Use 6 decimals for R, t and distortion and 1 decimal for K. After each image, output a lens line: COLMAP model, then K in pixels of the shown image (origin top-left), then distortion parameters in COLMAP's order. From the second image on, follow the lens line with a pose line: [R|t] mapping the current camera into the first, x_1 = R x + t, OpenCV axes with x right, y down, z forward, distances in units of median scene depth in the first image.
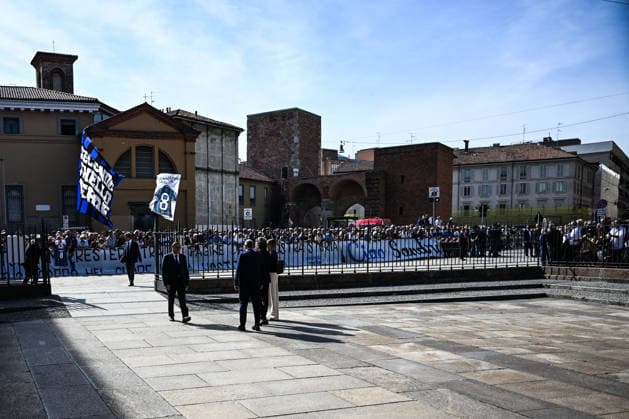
lens RADIAL K [[1351.7, 0, 314.5], [0, 1351.7, 209.5], [0, 0, 1]] dist [-0.056640, -0.354735]
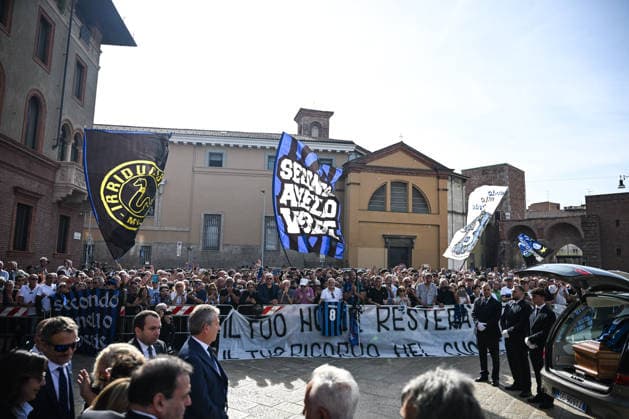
lens RADIAL K [[437.3, 0, 313.0], [0, 437.3, 218.0], [0, 0, 1]] dist [0.019623, -0.001486]
pose [[0.989338, 0.025102, -0.143462, -0.130976], [-0.033911, 0.997664, -0.059296, 0.003317], [0.141638, 0.063528, 0.987878, 0.601582]]
